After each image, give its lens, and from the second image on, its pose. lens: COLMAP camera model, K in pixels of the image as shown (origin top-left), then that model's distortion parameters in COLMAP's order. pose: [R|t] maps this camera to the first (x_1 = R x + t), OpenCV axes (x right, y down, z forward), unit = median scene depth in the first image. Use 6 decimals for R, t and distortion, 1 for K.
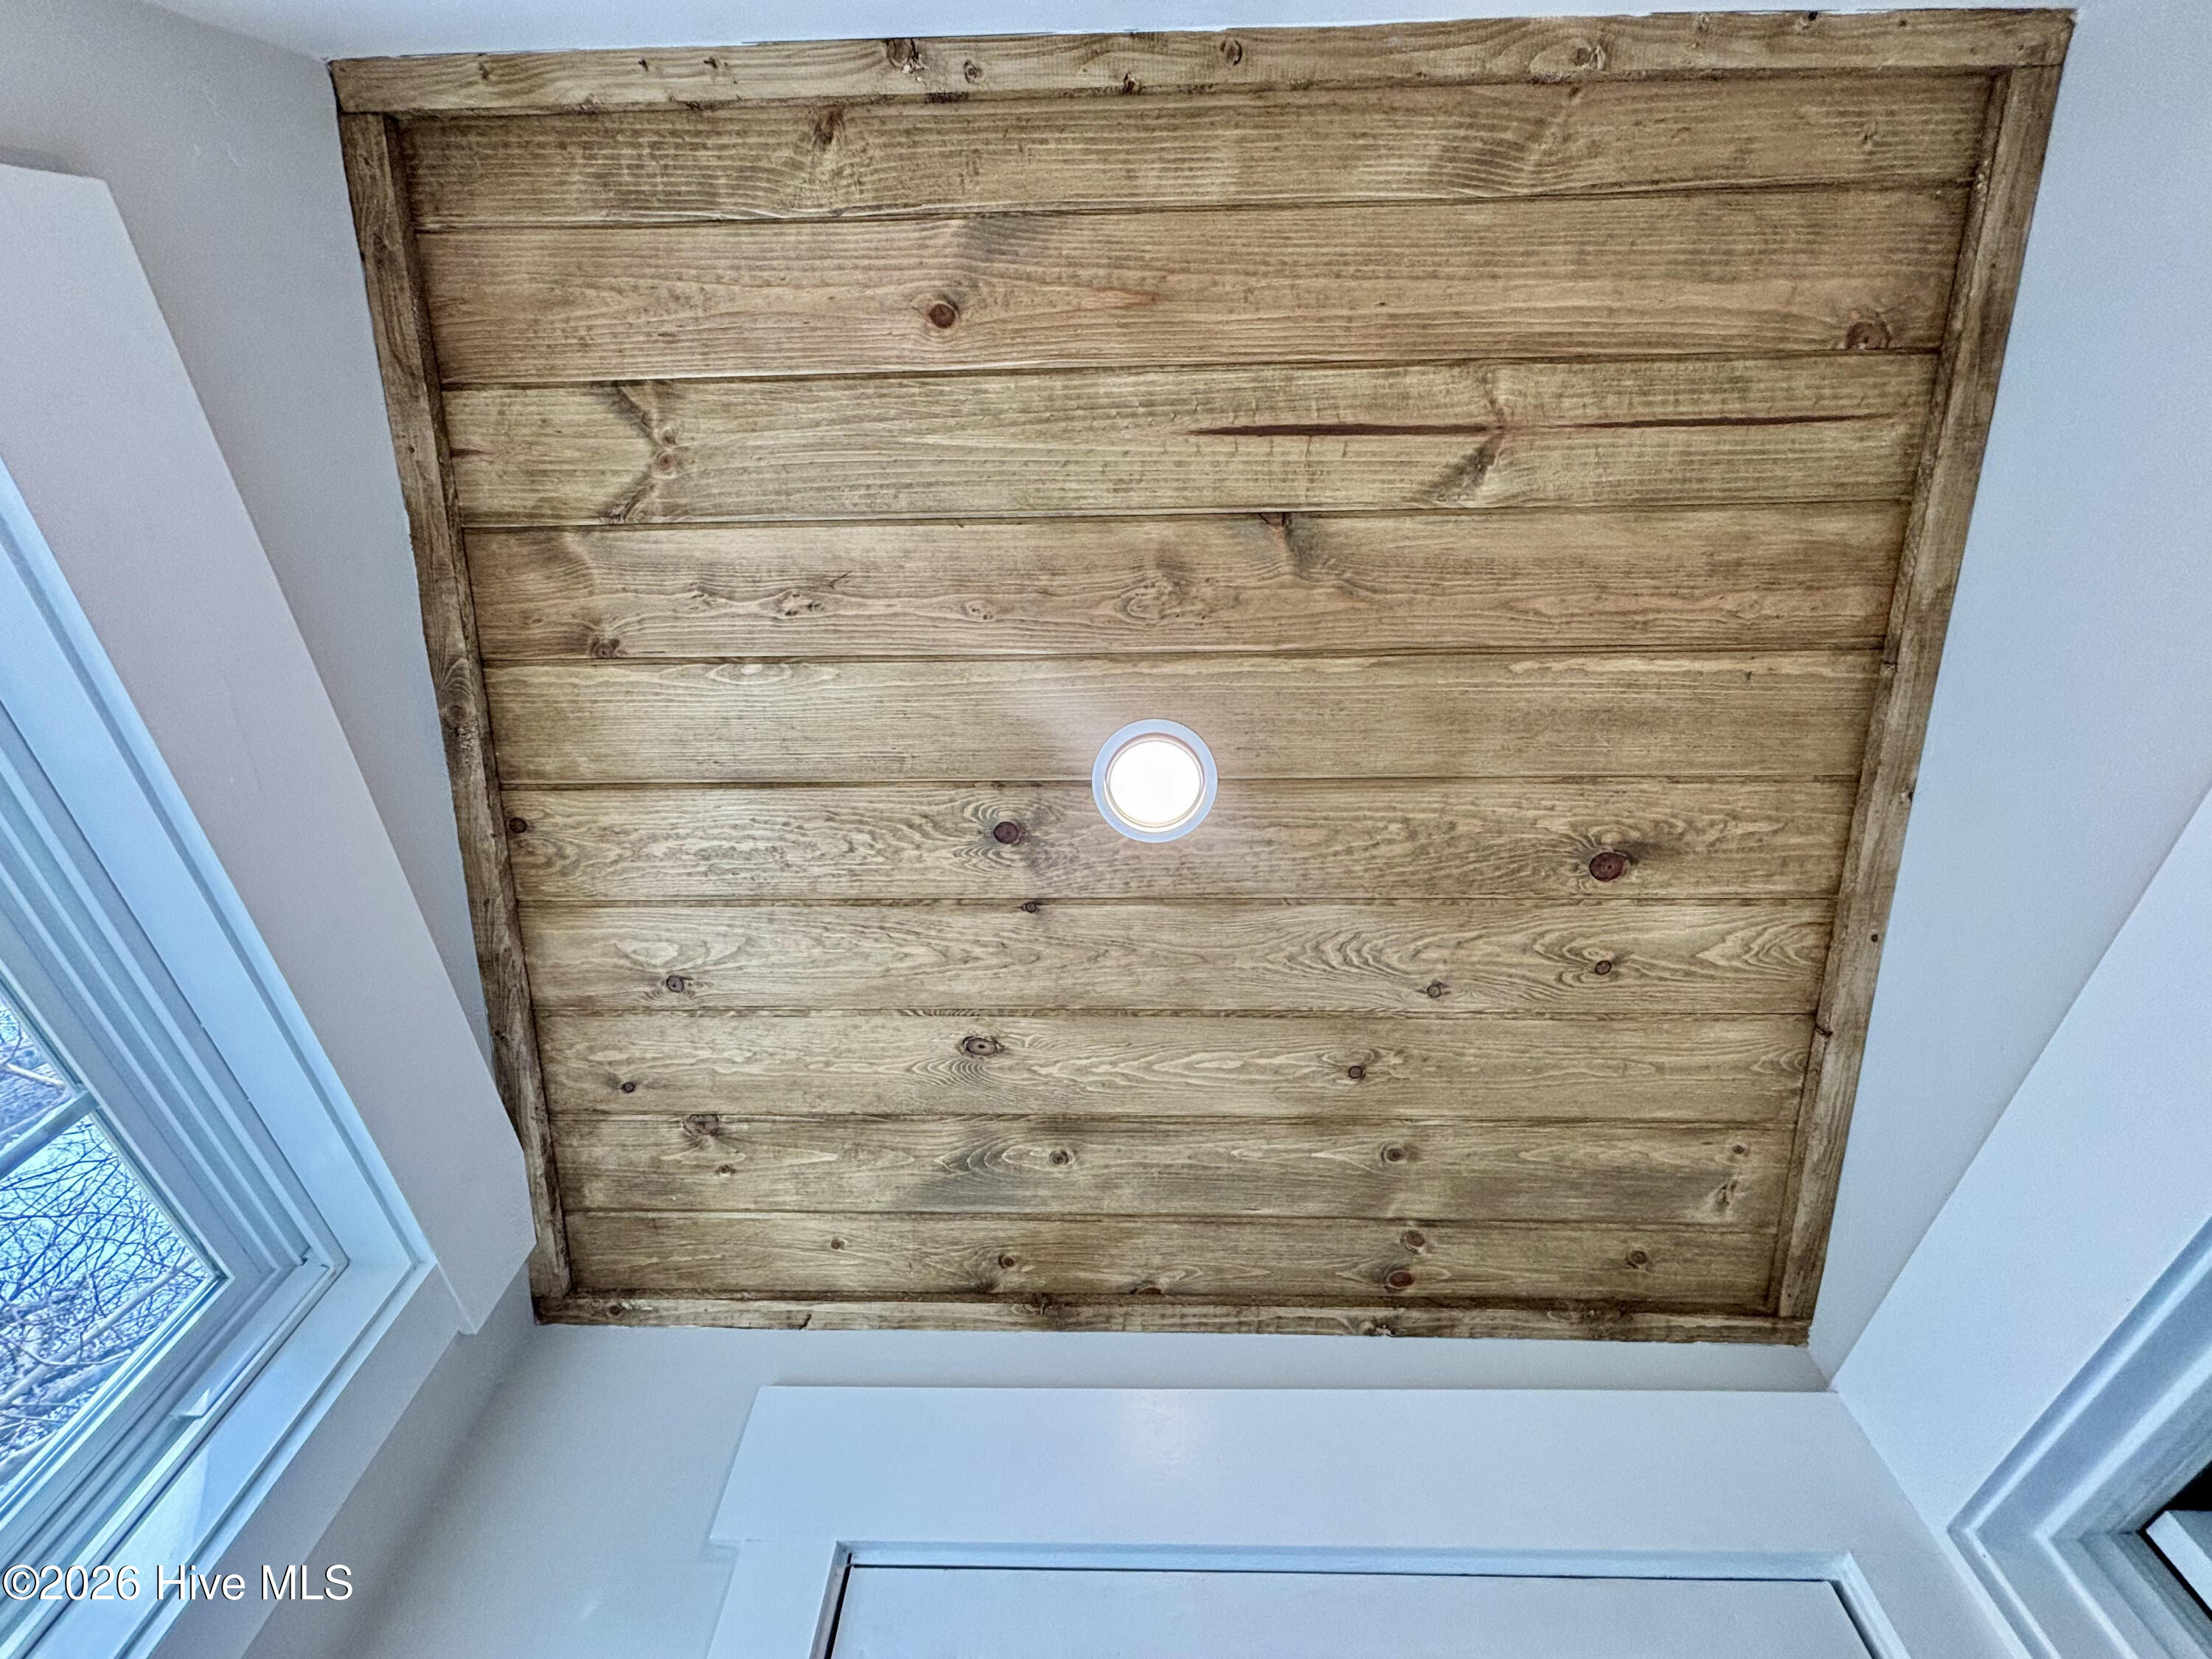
lens RADIAL K [[901.8, 0, 1099.1], [0, 901.8, 825.6], [0, 0, 1]] dist [0.000490, 0.000693]
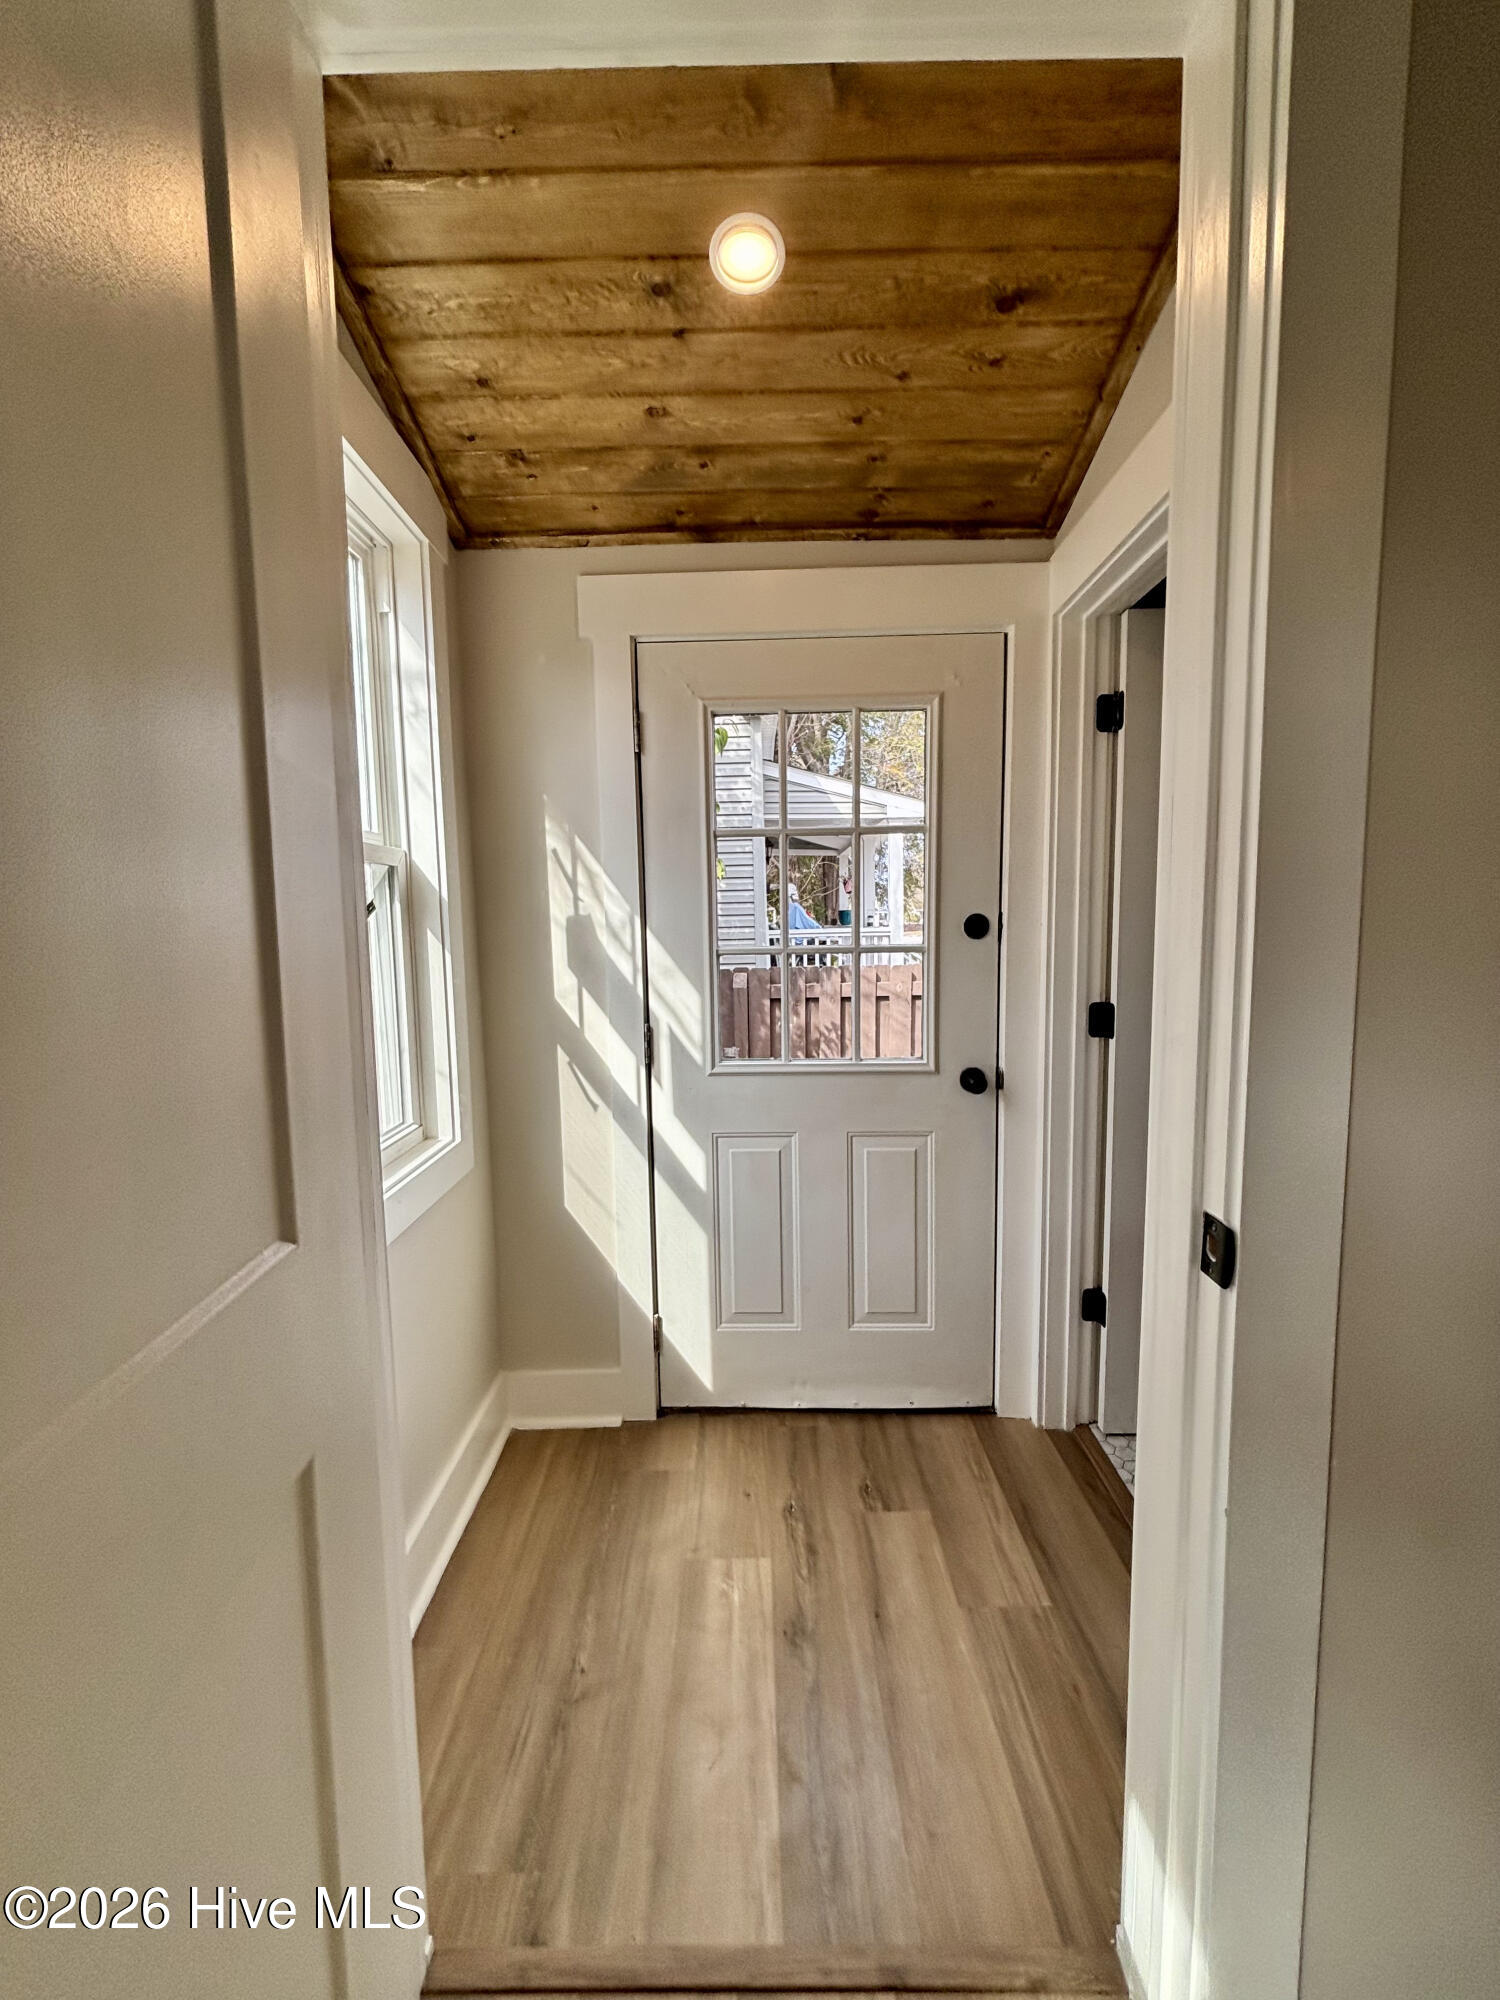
lens RADIAL K [[815.3, 0, 751.5], [0, 815.3, 1000.0], [0, 0, 1]] dist [0.000490, 0.000693]
pose [[0.999223, -0.039409, 0.000053, 0.016164], [0.015536, 0.395155, 0.918483, -0.847247], [-0.036217, -0.917769, 0.395460, -0.810258]]
